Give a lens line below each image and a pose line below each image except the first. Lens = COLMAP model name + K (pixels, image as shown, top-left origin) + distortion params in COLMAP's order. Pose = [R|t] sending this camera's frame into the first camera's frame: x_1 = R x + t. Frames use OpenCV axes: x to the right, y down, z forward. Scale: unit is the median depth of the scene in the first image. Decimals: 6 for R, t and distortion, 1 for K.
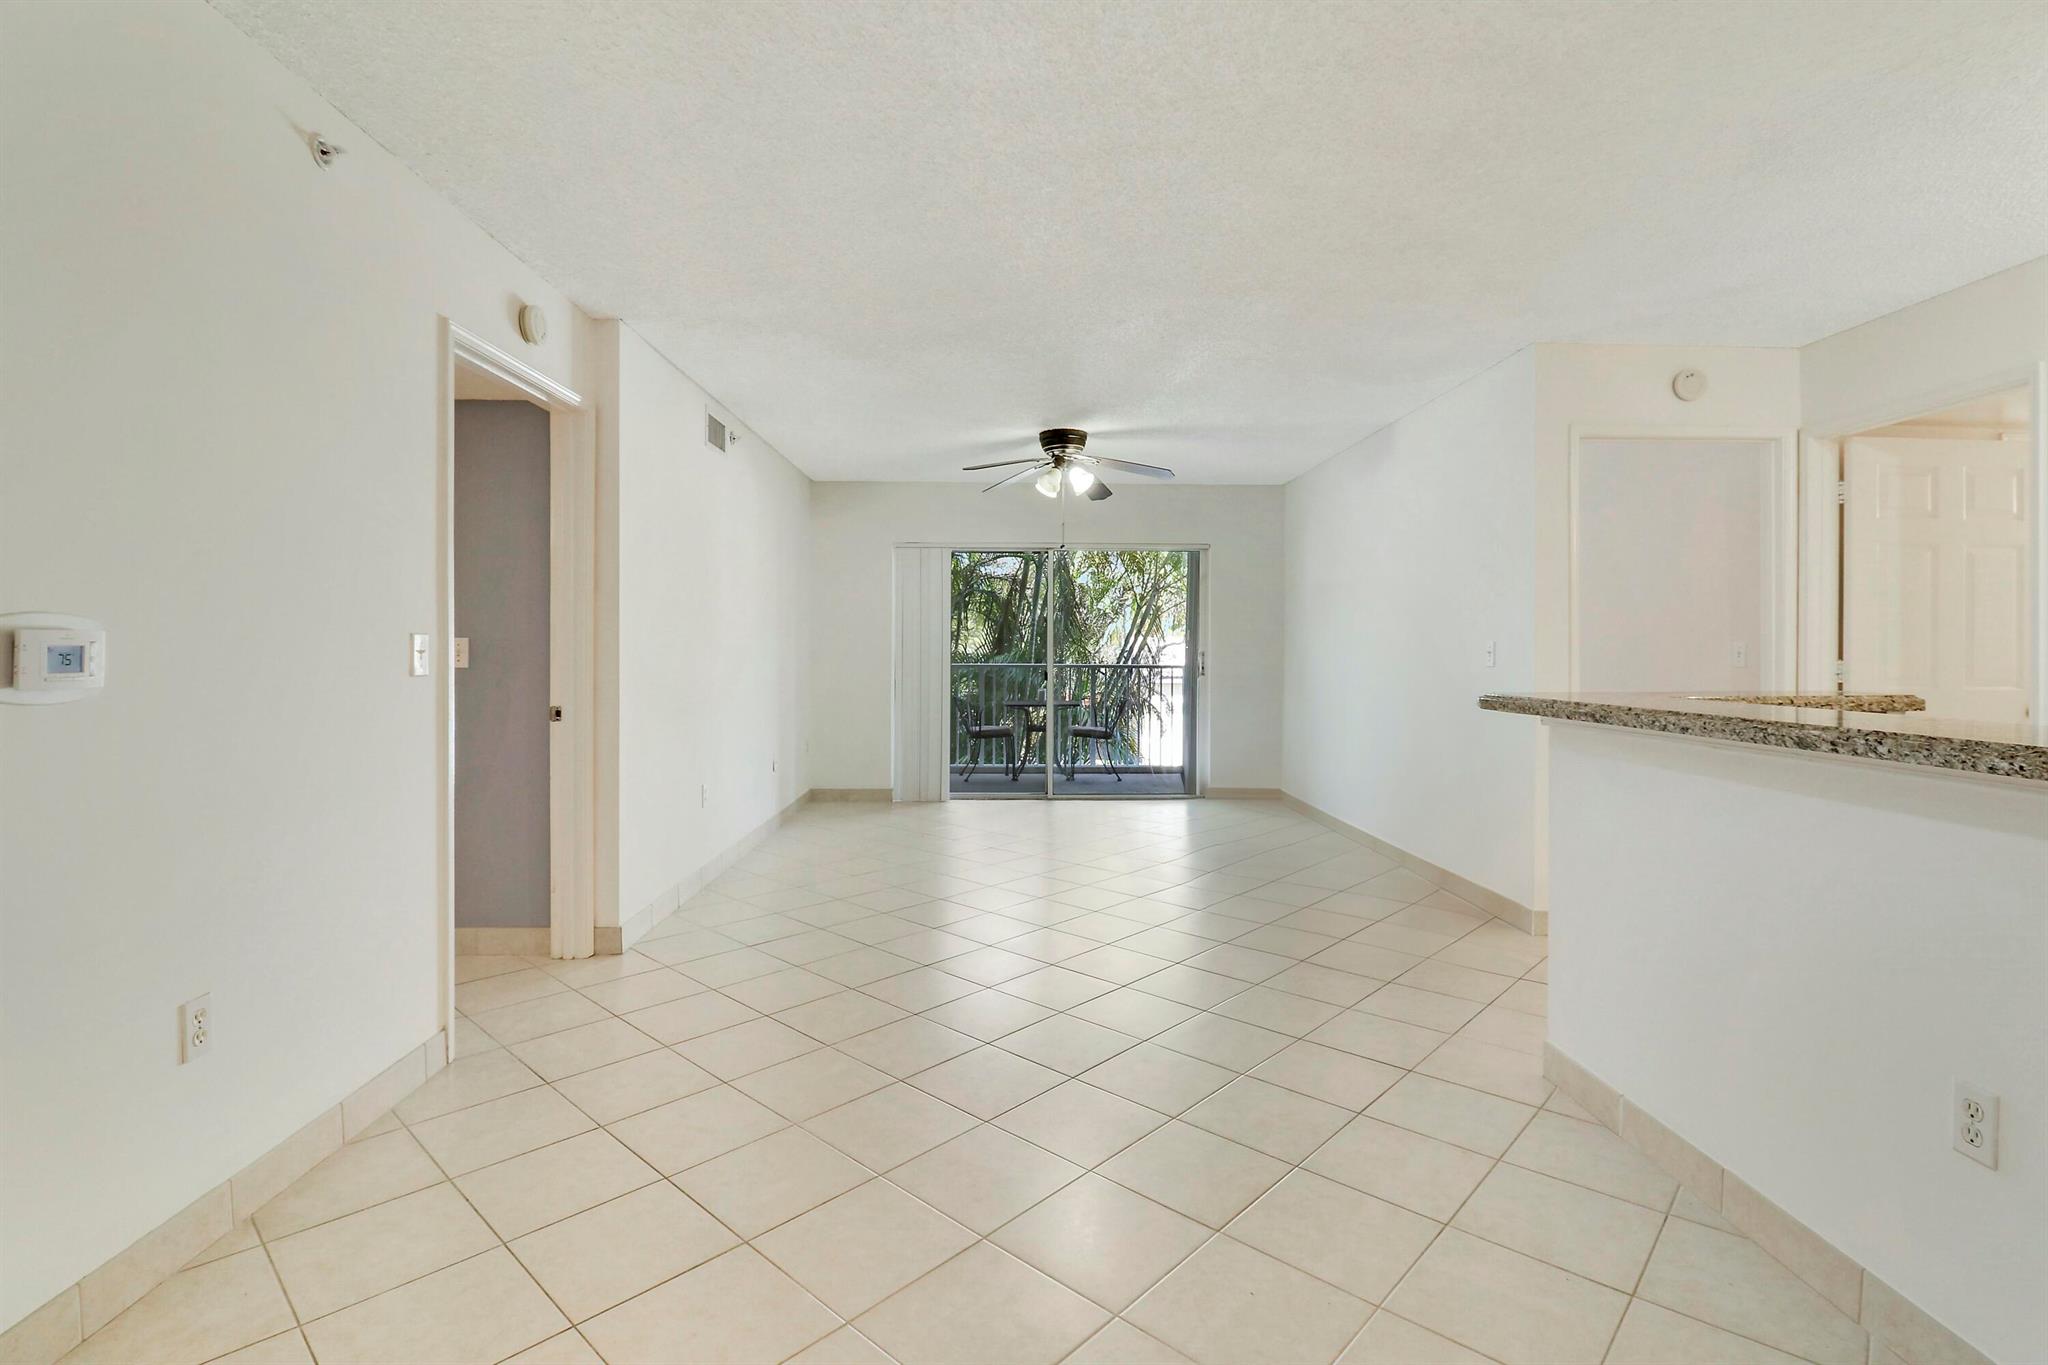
lens RADIAL K [[953.5, 0, 1032.7], [0, 953.5, 639.1], [0, 0, 1]] dist [-0.001589, -0.013673]
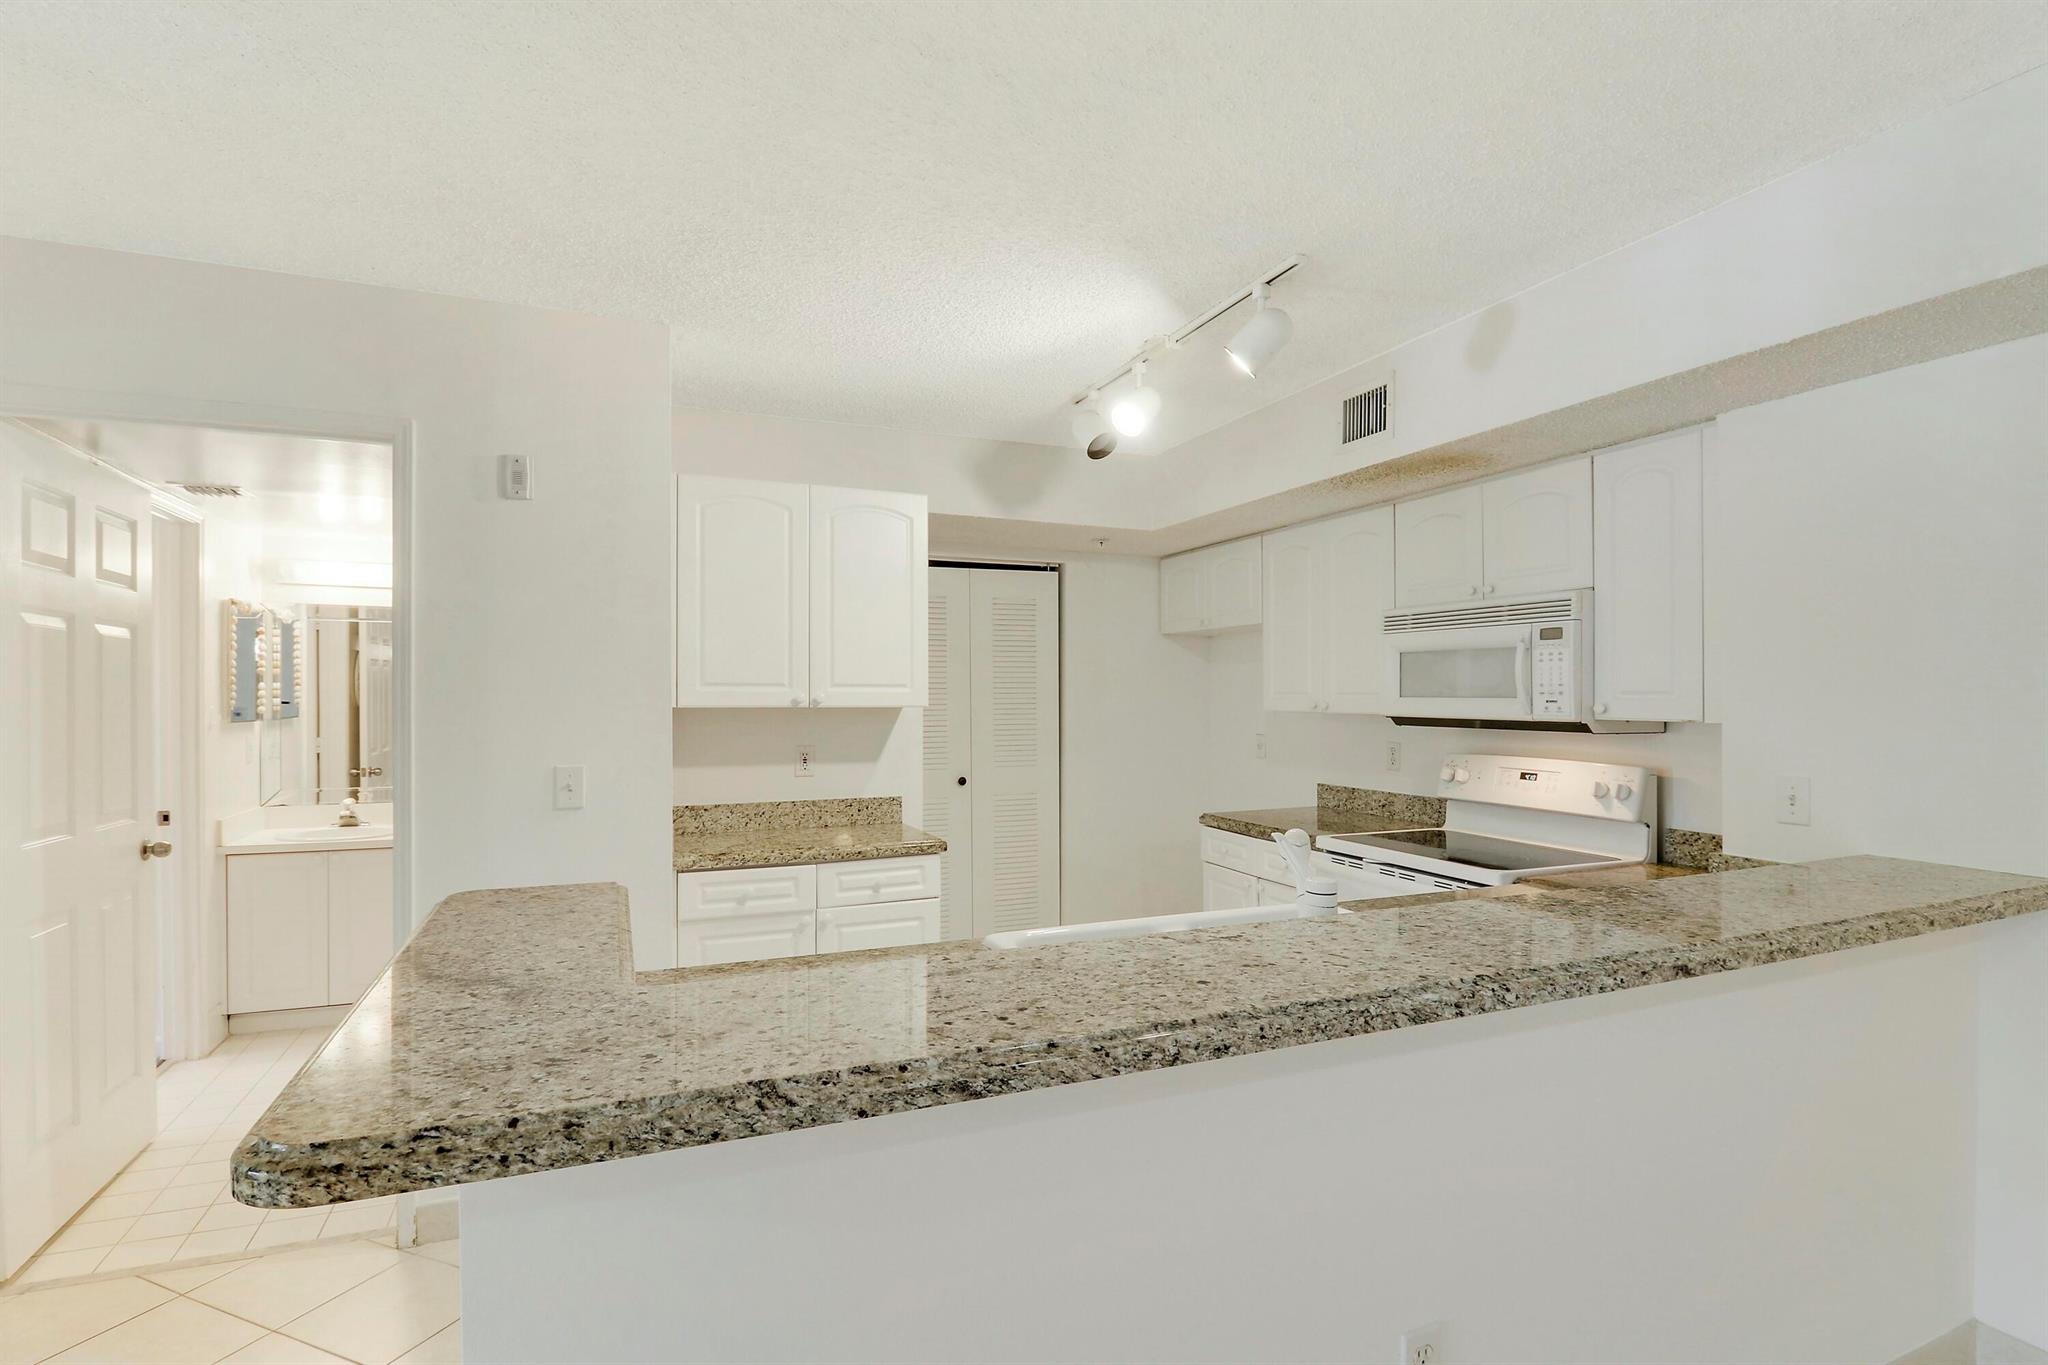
lens RADIAL K [[960.6, 0, 1024.0], [0, 960.6, 682.5], [0, 0, 1]] dist [-0.012670, -0.000130]
pose [[-0.371614, 0.011887, 0.928311, 0.053149], [-0.014398, 0.999724, -0.018565, -0.027218], [-0.928275, -0.020265, -0.371341, 0.336071]]
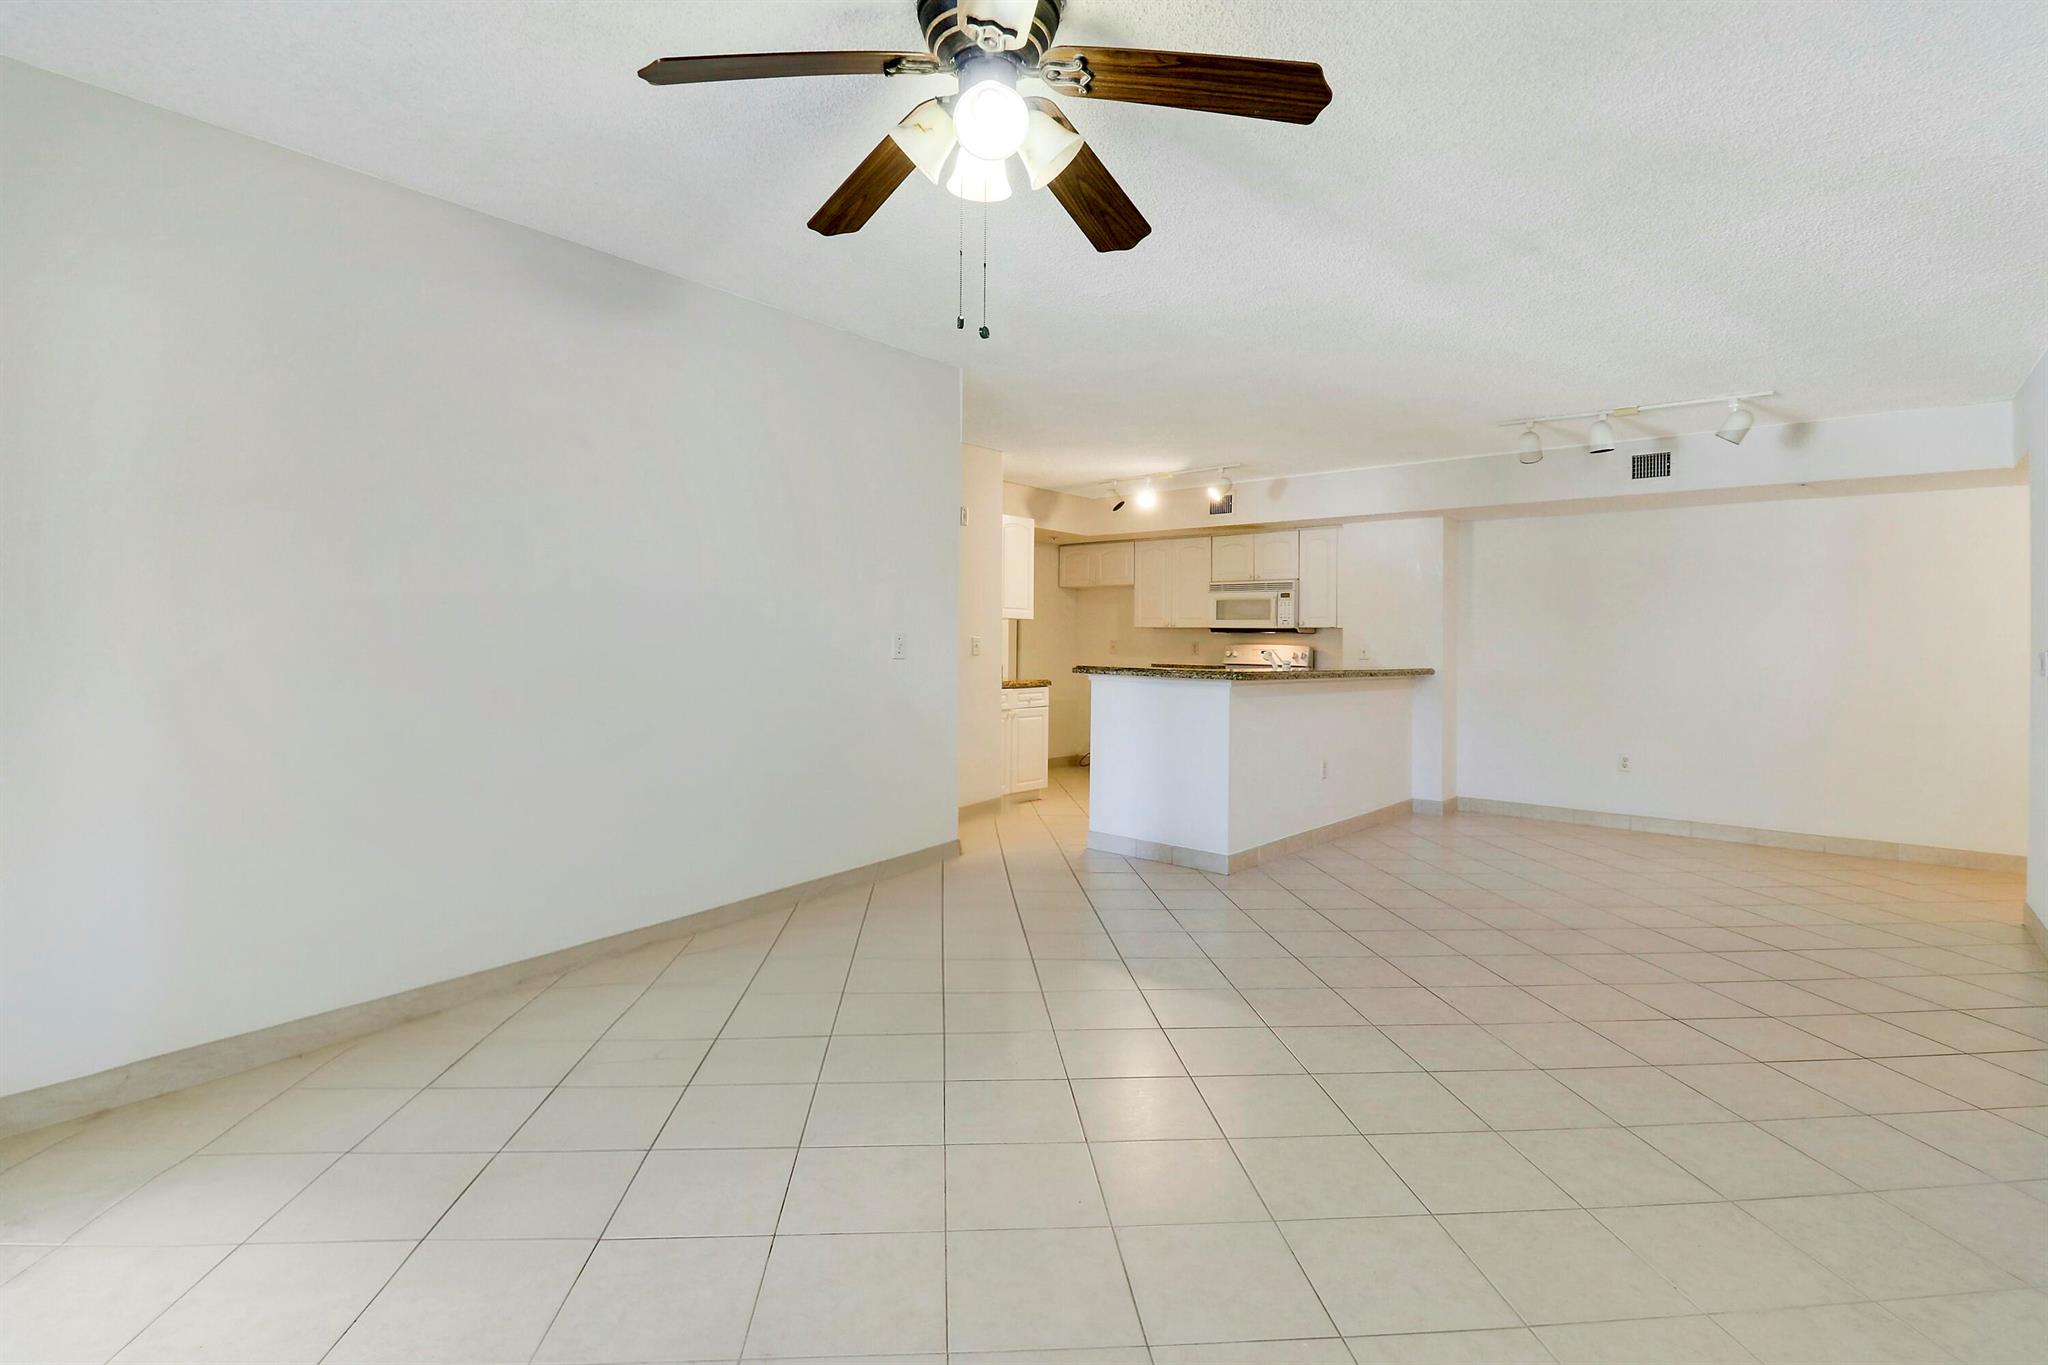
lens RADIAL K [[953.5, 0, 1032.7], [0, 953.5, 639.1], [0, 0, 1]] dist [-0.001589, -0.013673]
pose [[-0.757852, -0.007438, 0.652385, -0.133928], [-0.024854, 0.999538, -0.017477, 0.015086], [-0.651953, -0.029460, -0.757687, 0.954082]]
